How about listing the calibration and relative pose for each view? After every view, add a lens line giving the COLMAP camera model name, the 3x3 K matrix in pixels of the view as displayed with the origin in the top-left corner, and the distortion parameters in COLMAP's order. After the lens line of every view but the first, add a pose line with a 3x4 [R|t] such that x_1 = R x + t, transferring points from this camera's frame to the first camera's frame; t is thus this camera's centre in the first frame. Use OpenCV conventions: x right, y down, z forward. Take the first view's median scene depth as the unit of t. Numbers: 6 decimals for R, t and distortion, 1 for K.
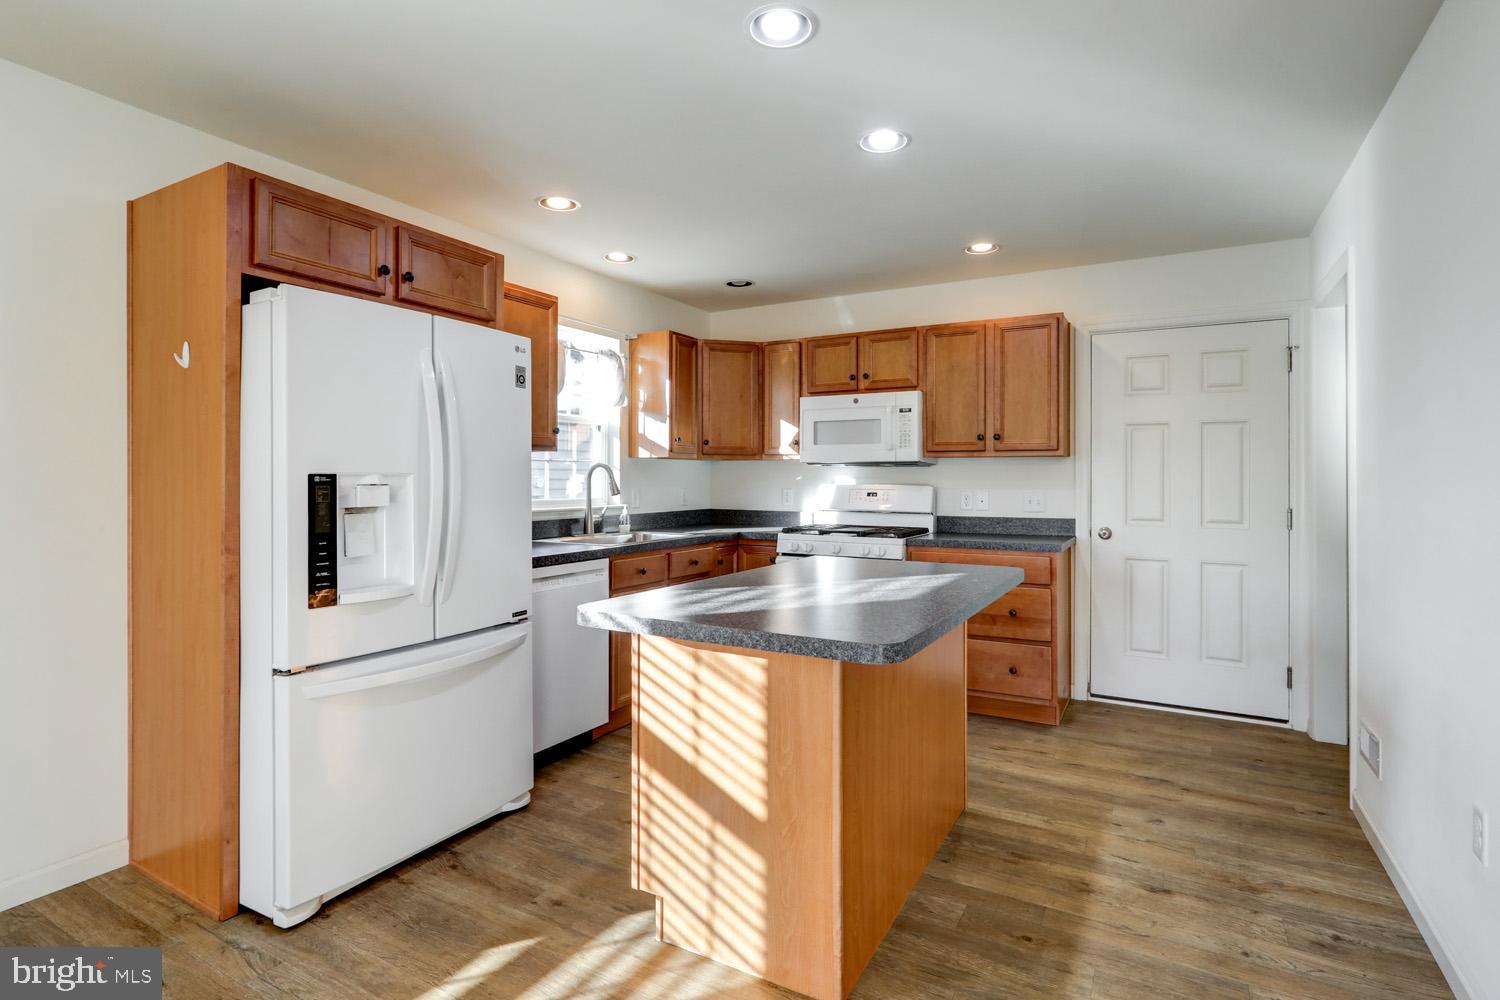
lens RADIAL K [[748.3, 0, 747.0], [0, 748.3, 473.8], [0, 0, 1]] dist [-0.000598, -0.000939]
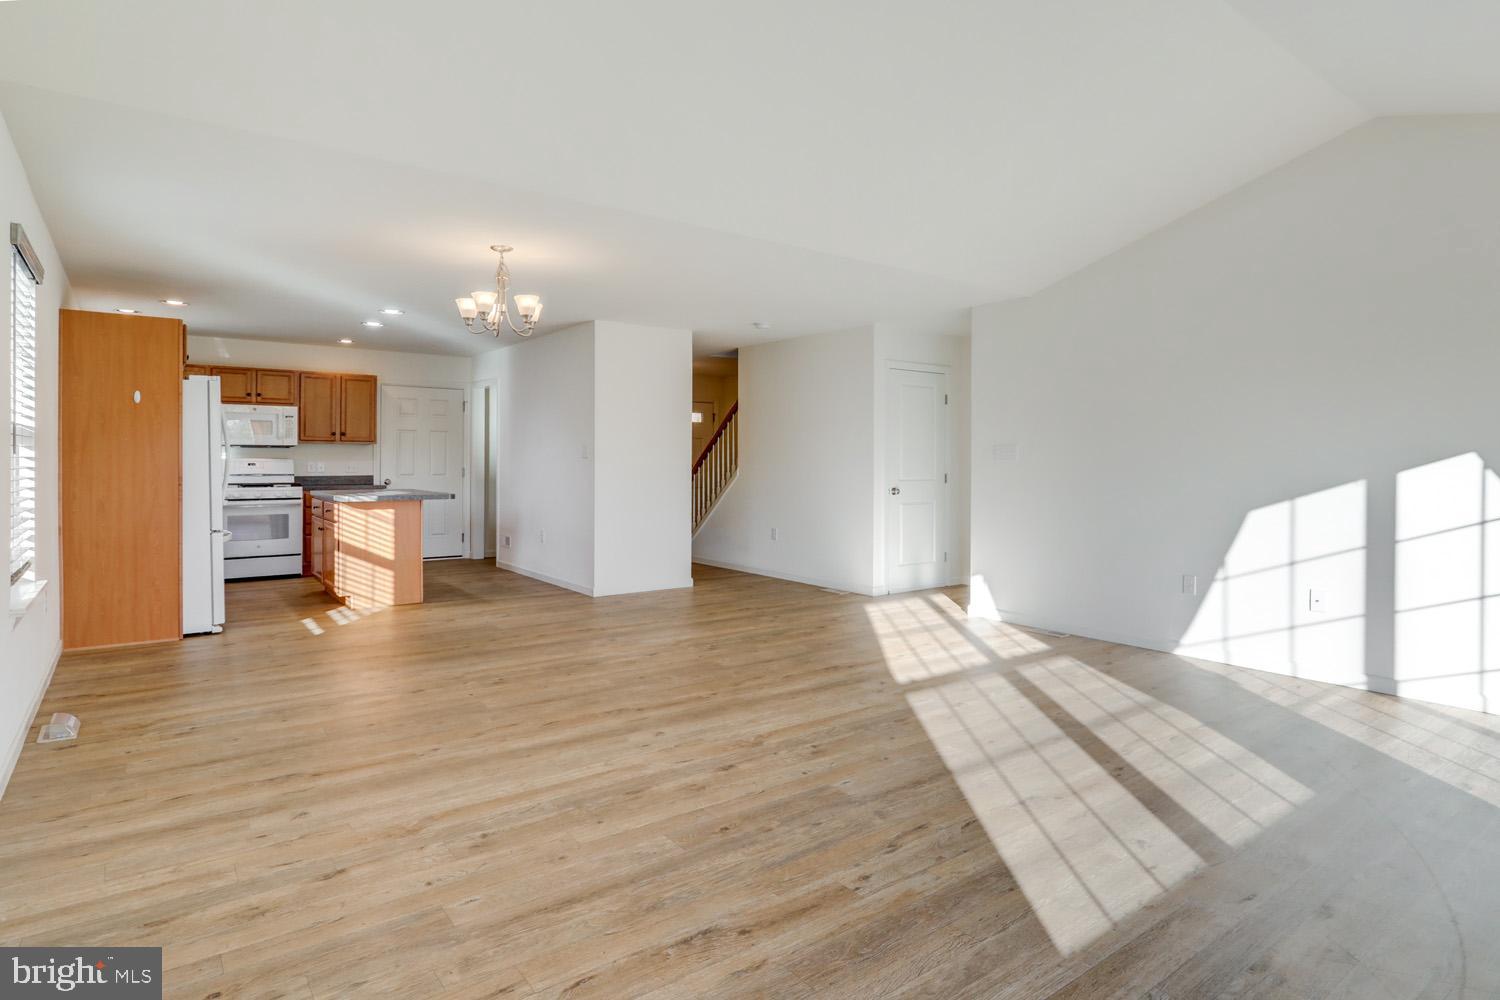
lens RADIAL K [[811.2, 0, 807.4], [0, 811.2, 462.7], [0, 0, 1]] dist [-0.005480, -0.002418]
pose [[0.358502, -0.003585, 0.933522, -1.133718], [-0.008524, 0.999938, 0.007114, 0.000419], [-0.933490, -0.010508, 0.358449, -0.839846]]
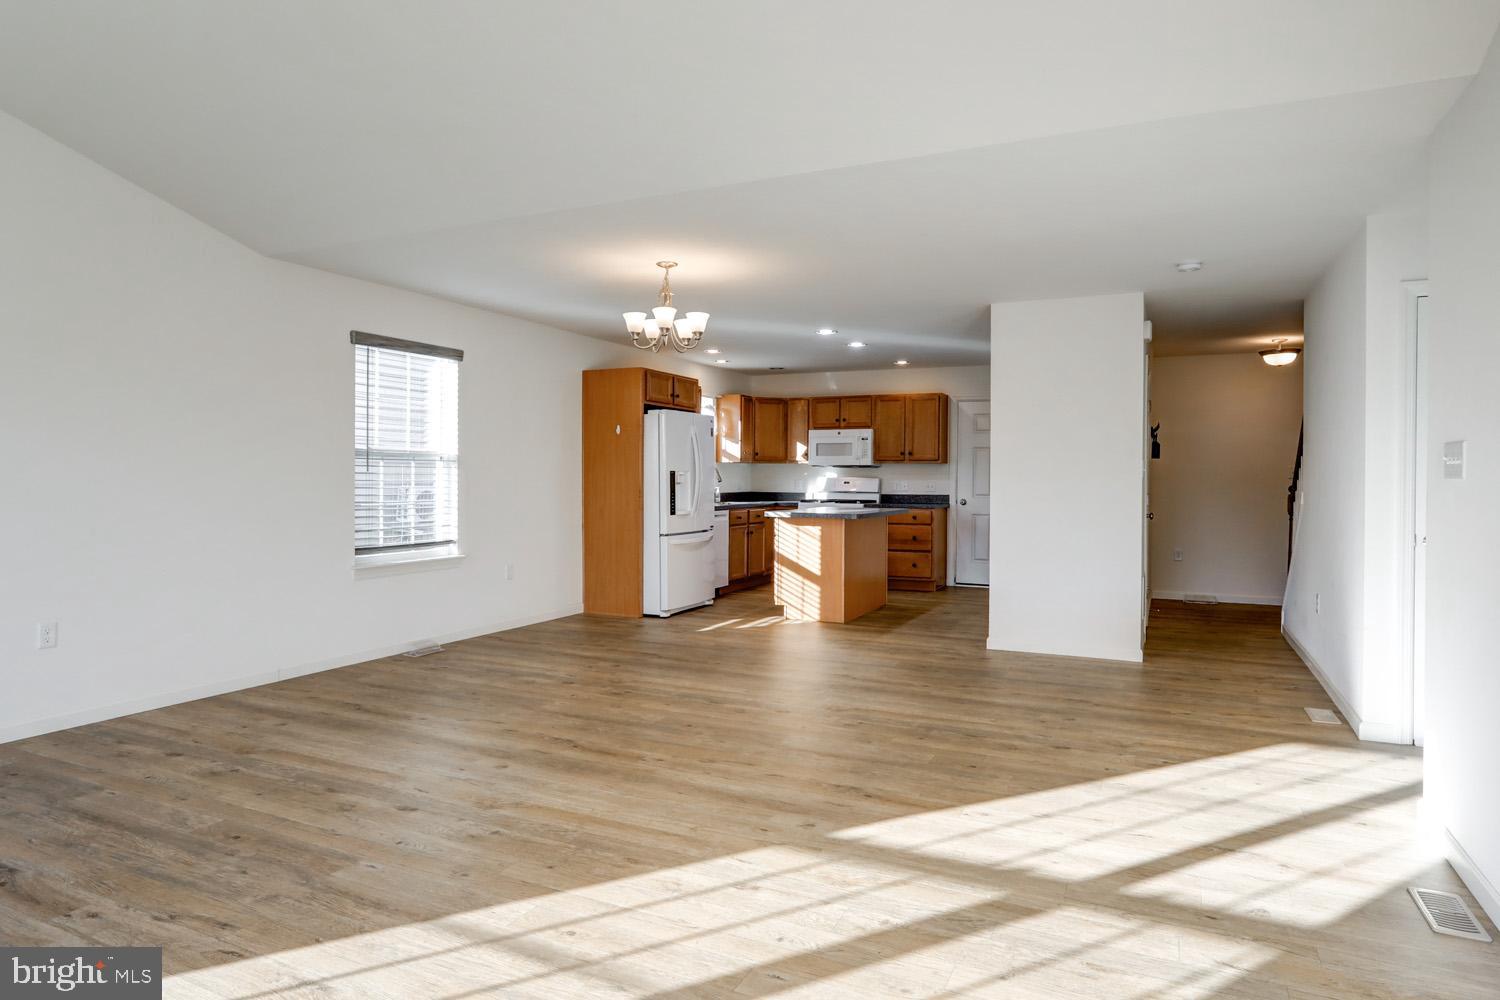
lens RADIAL K [[896.0, 0, 754.4], [0, 896.0, 488.4], [0, 0, 1]] dist [-0.001564, -0.000980]
pose [[0.996786, 0.002793, 0.080062, -0.254263], [-0.004293, 0.999818, 0.018568, 0.001271], [-0.079995, -0.018852, 0.996617, -1.268642]]
